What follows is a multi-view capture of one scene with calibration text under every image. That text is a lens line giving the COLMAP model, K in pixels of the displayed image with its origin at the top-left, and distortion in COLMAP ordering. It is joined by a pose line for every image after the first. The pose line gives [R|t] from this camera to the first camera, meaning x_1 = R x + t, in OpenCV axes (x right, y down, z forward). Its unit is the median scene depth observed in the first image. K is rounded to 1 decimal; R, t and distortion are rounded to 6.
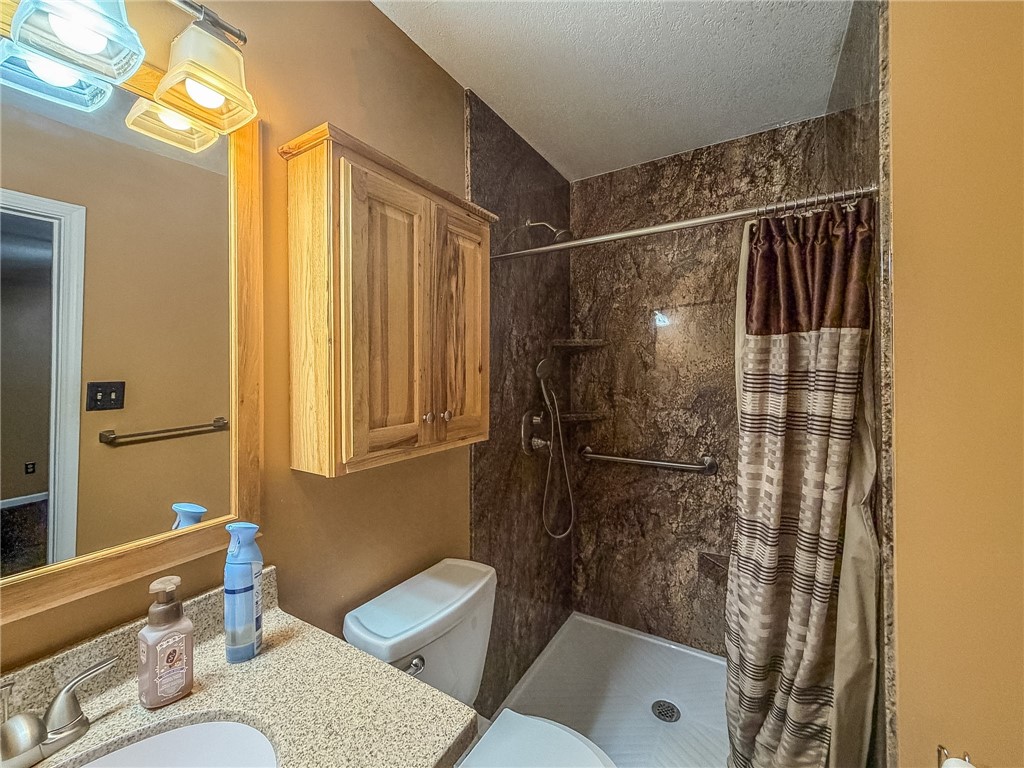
lens RADIAL K [[414.2, 0, 514.1], [0, 414.2, 381.5], [0, 0, 1]] dist [-0.002221, -0.000026]
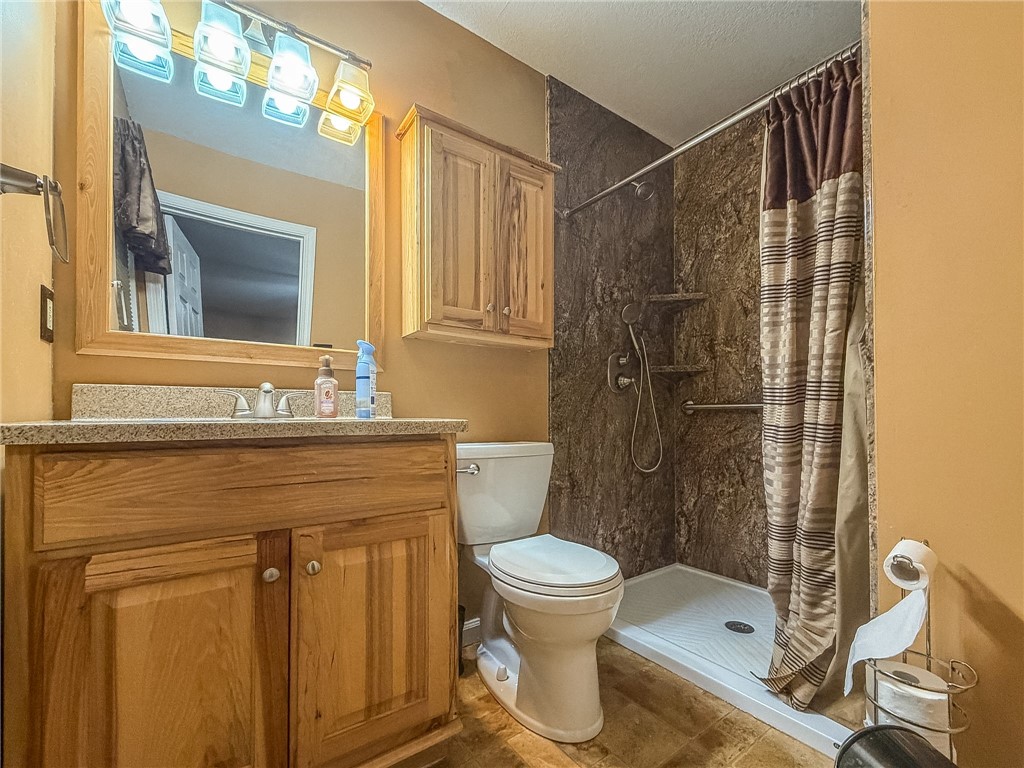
lens RADIAL K [[414.2, 0, 517.0], [0, 414.2, 405.0], [0, 0, 1]] dist [-0.002221, -0.000026]
pose [[0.927934, 0.000003, -0.372744, 0.363966], [-0.002055, 0.999985, -0.005108, 0.388576], [0.372738, 0.005506, 0.927920, -0.231756]]
